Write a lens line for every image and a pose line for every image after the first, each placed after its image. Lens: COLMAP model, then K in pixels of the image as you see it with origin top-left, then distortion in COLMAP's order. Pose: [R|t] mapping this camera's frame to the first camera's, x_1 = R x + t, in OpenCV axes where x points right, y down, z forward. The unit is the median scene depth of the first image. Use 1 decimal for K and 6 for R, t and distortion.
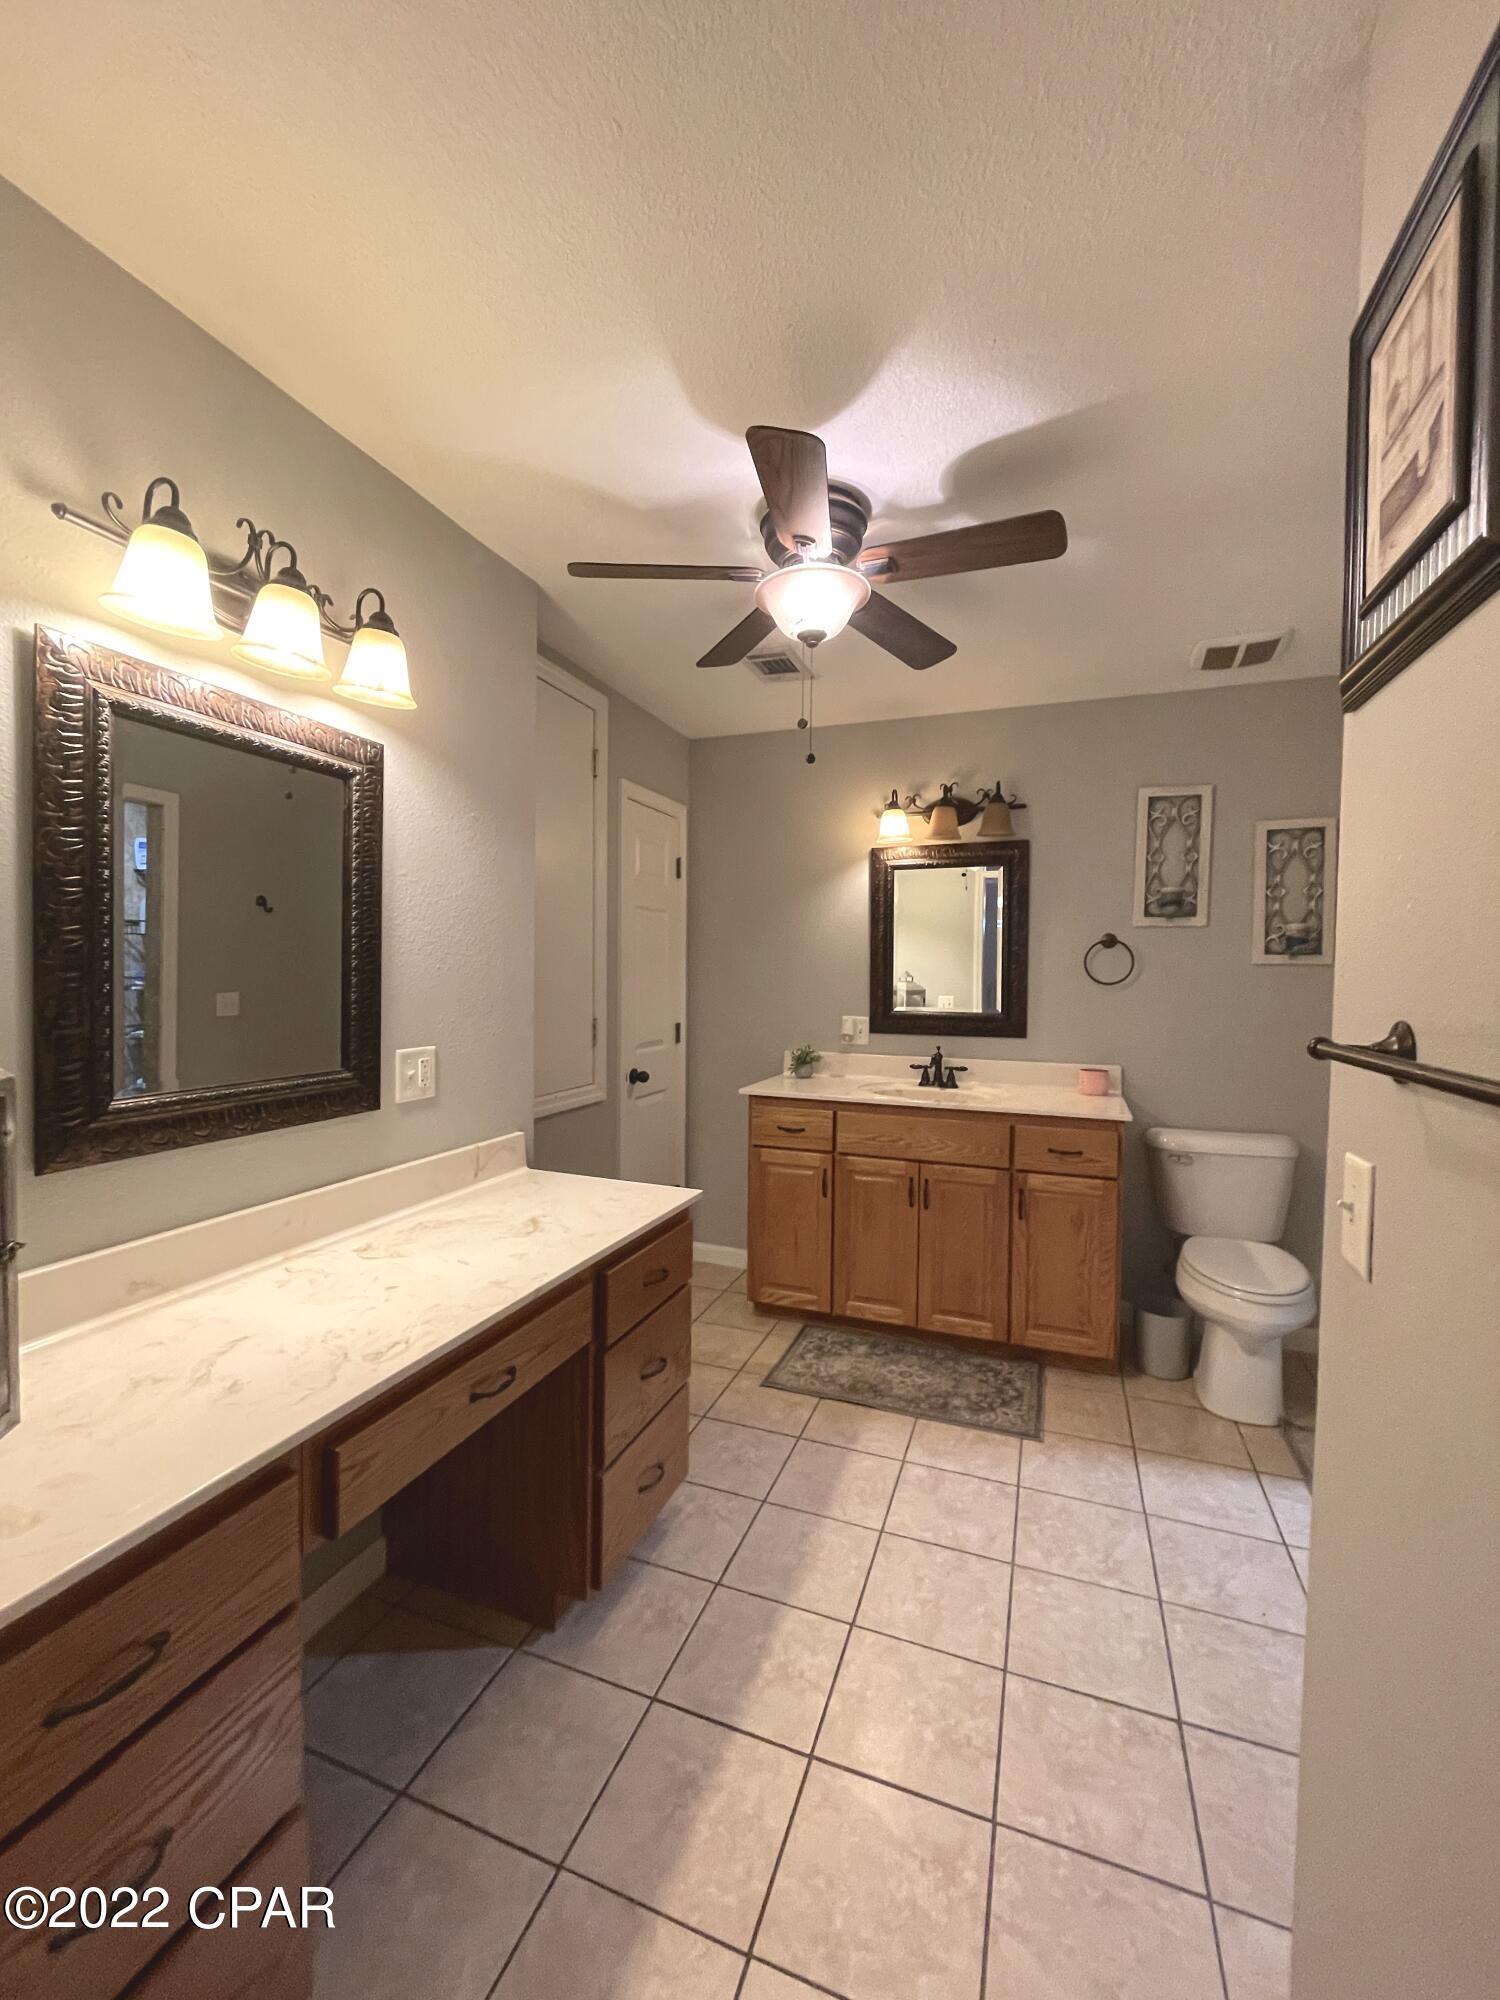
lens RADIAL K [[810.0, 0, 747.2], [0, 810.0, 997.1], [0, 0, 1]] dist [-0.001158, 0.000300]
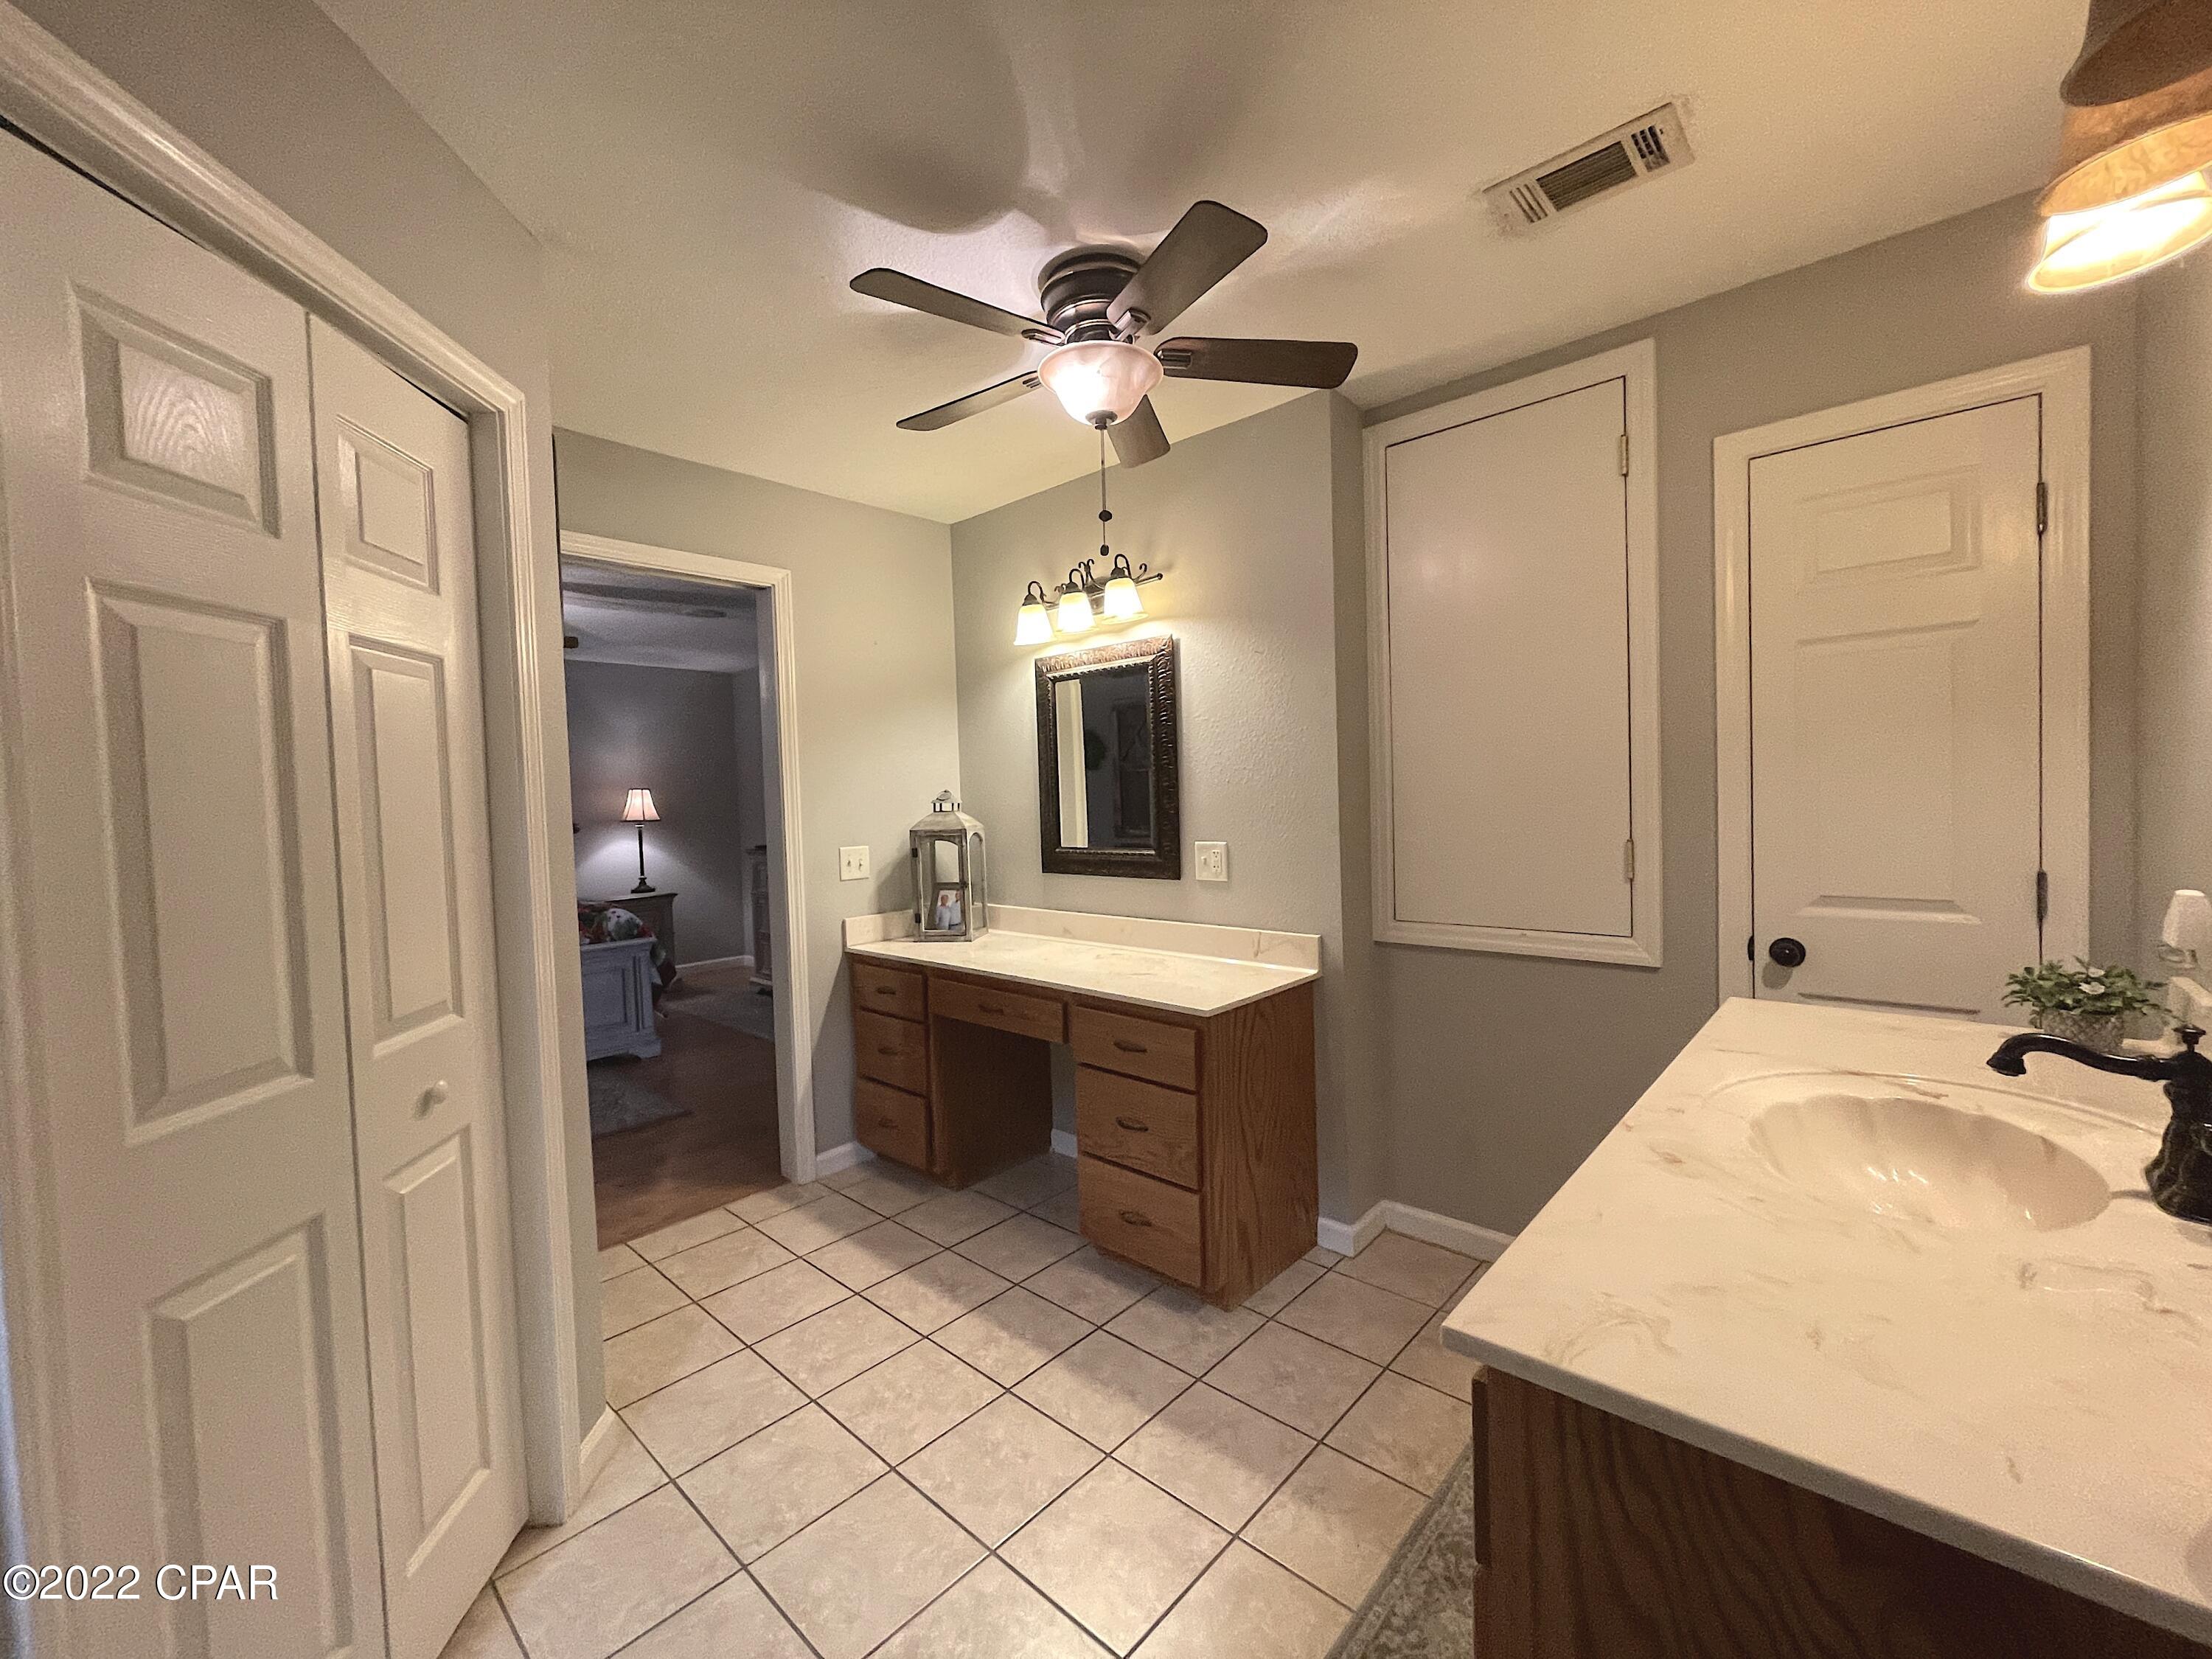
lens RADIAL K [[895.8, 0, 1106.1], [0, 895.8, 827.8], [0, 0, 1]] dist [-0.001158, 0.000300]
pose [[-0.370088, 0.027337, -0.928594, 1.163430], [-0.003440, 0.999520, 0.030796, -0.007039], [0.928990, 0.014592, -0.369816, 1.548484]]
